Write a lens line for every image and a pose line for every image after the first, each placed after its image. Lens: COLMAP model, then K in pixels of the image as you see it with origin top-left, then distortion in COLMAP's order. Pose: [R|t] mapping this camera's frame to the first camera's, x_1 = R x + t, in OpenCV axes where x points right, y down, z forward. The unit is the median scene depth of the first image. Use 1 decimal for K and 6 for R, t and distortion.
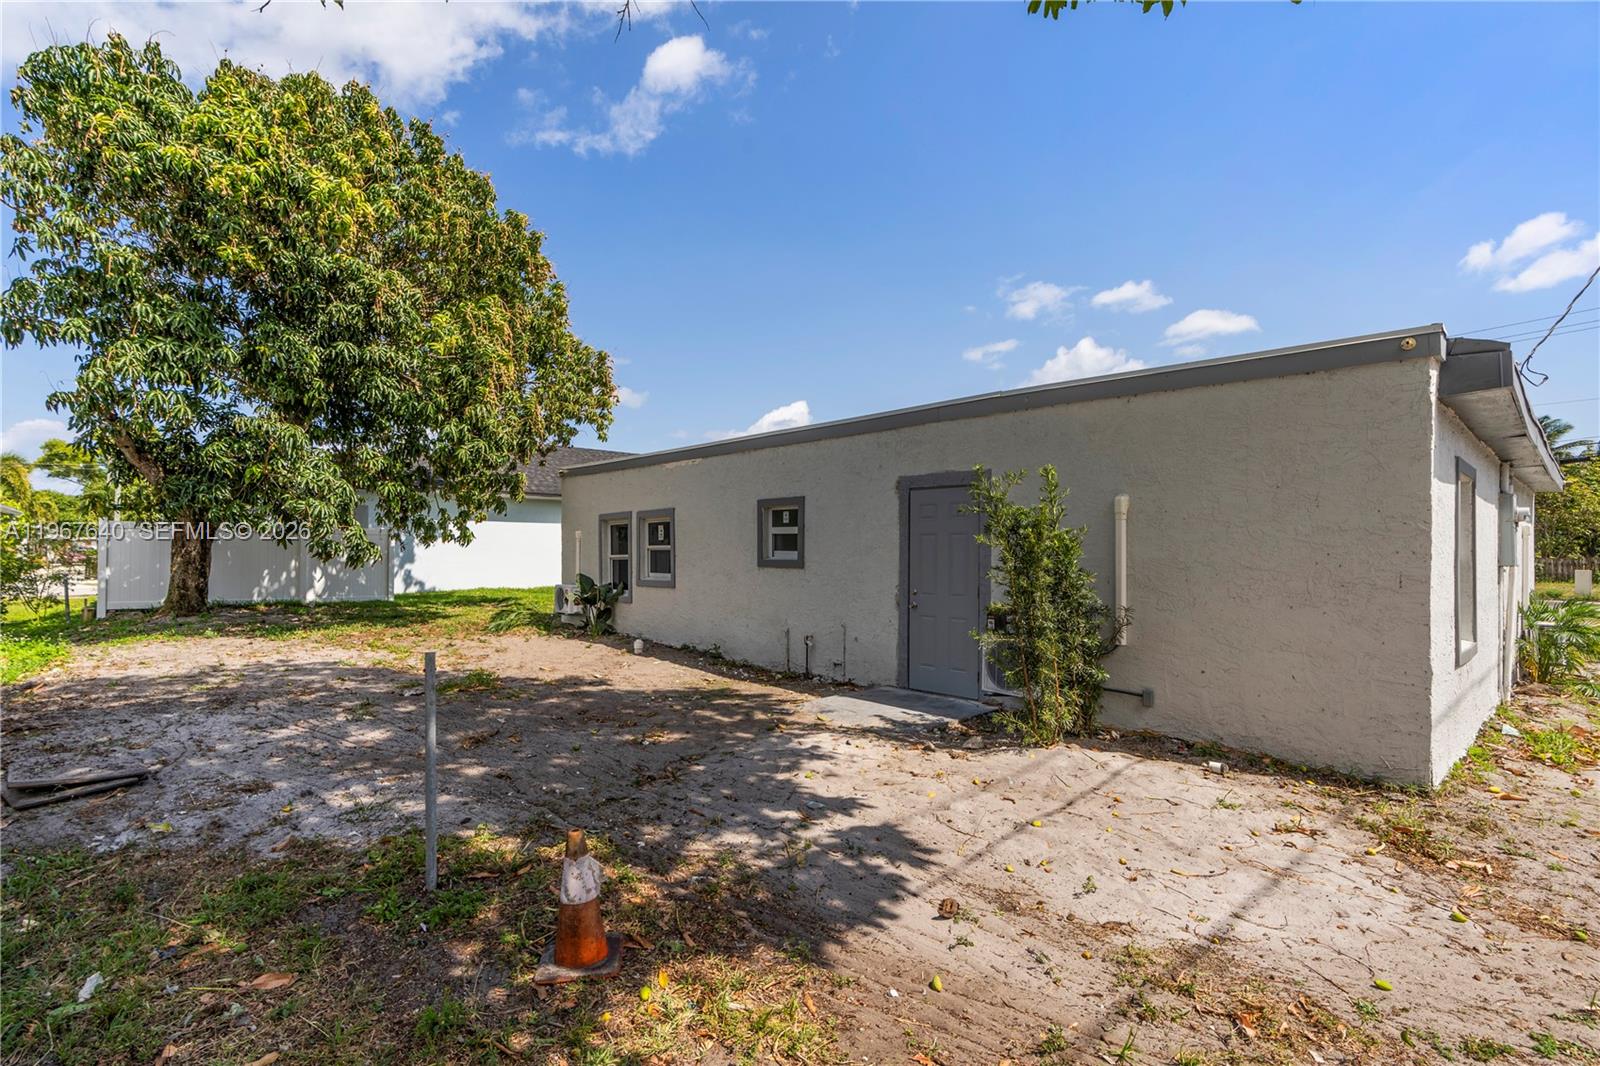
lens RADIAL K [[735.4, 0, 794.2], [0, 735.4, 543.0], [0, 0, 1]] dist [-0.007494, 0.003982]
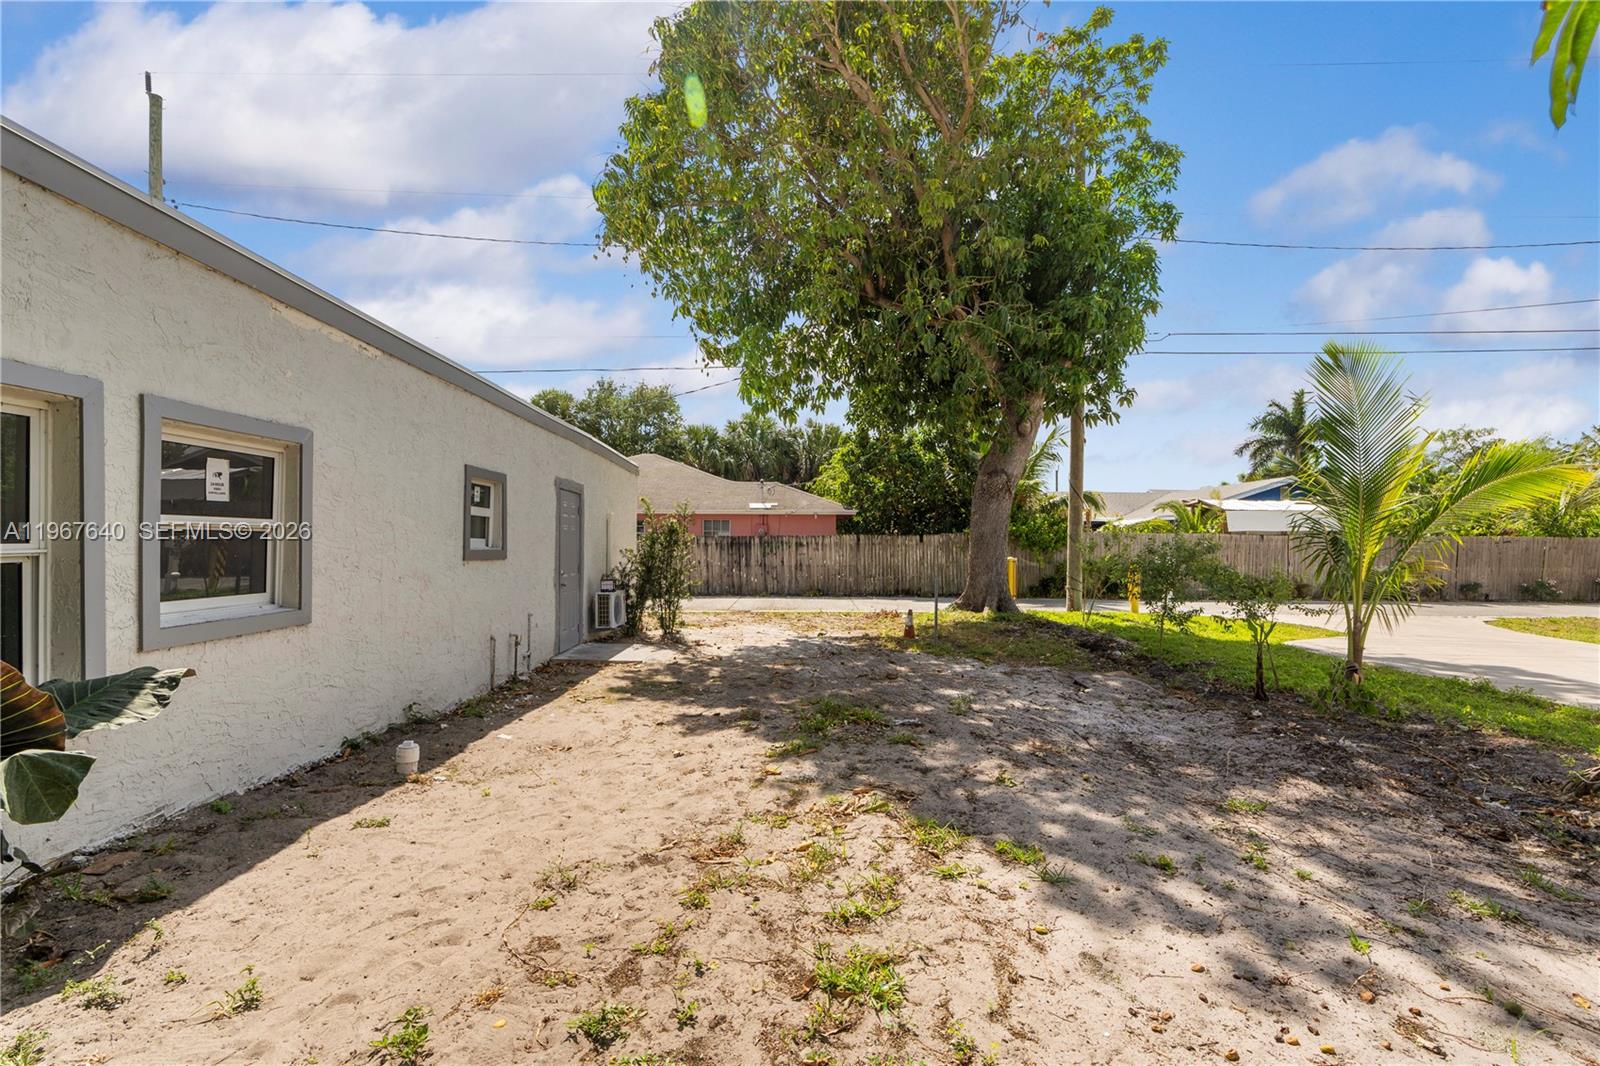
lens RADIAL K [[735.4, 0, 799.7], [0, 735.4, 540.4], [0, 0, 1]] dist [-0.007494, 0.003982]
pose [[-0.758423, 0.001399, 0.651761, -0.645501], [-0.009193, 0.999875, -0.012843, 0.016434], [-0.651698, -0.015732, -0.758316, 1.148352]]
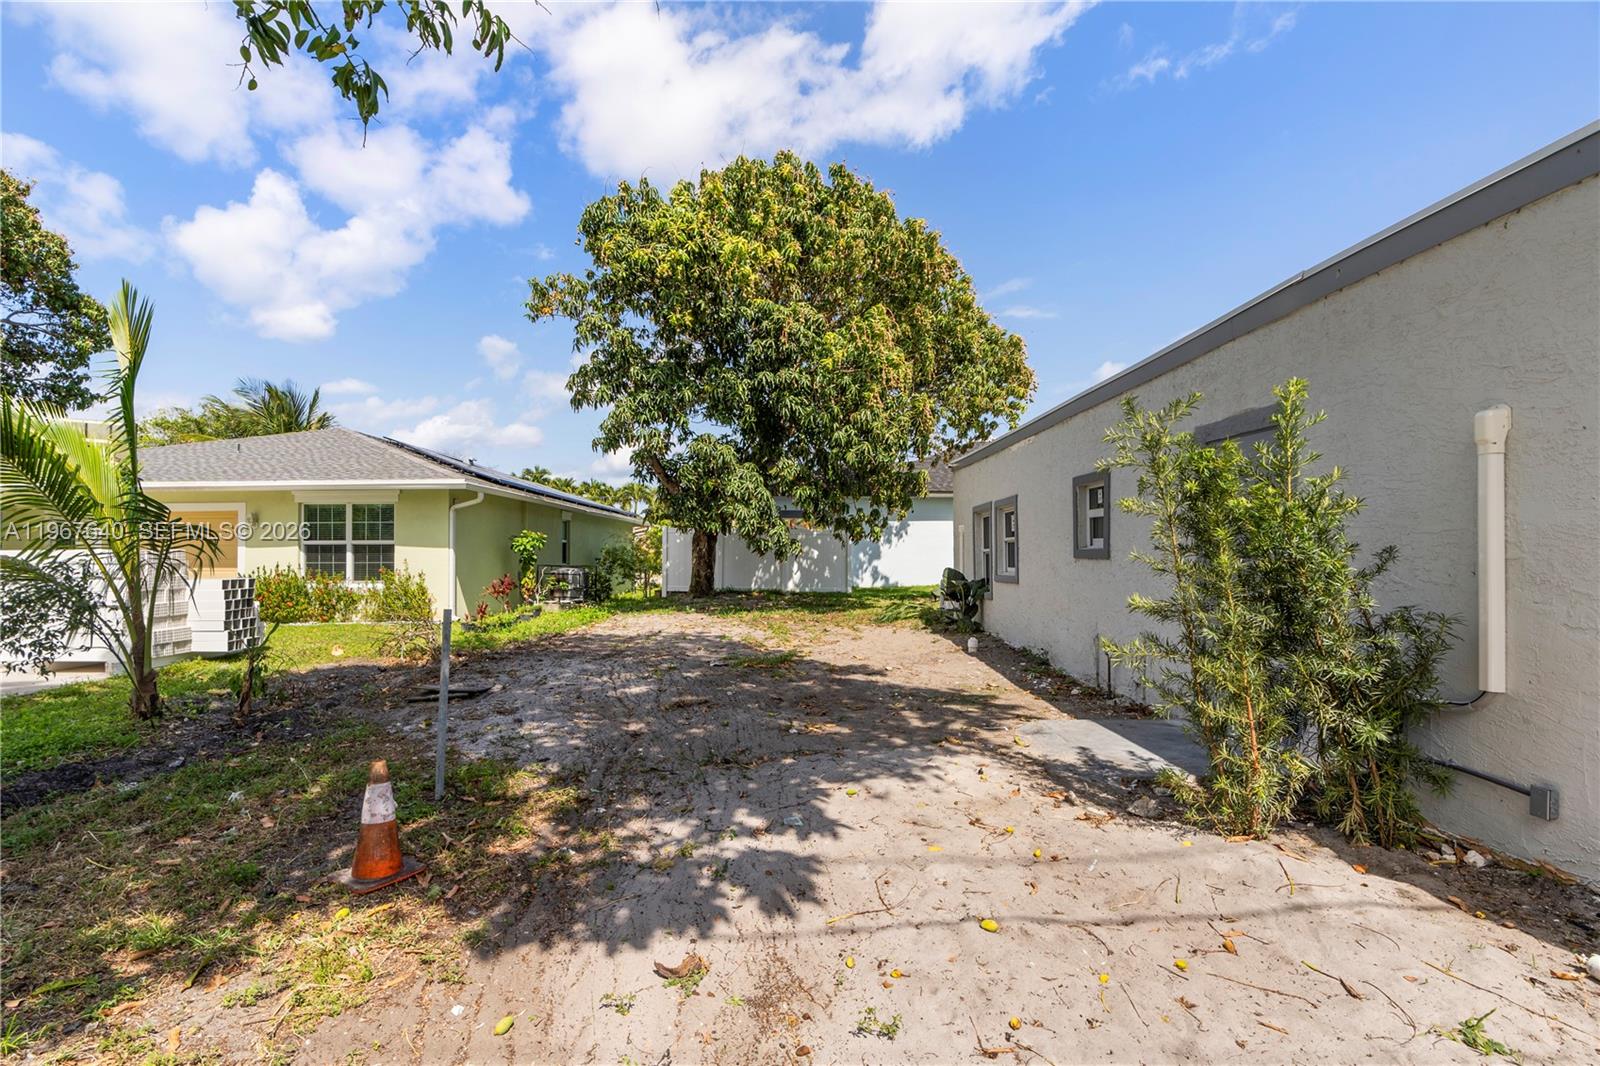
lens RADIAL K [[735.4, 0, 781.5], [0, 735.4, 547.0], [0, 0, 1]] dist [-0.007494, 0.003982]
pose [[0.734804, -0.008374, -0.678228, 0.234605], [0.008797, 0.999957, -0.002815, 0.016763], [0.678222, -0.003898, 0.734846, 0.143374]]
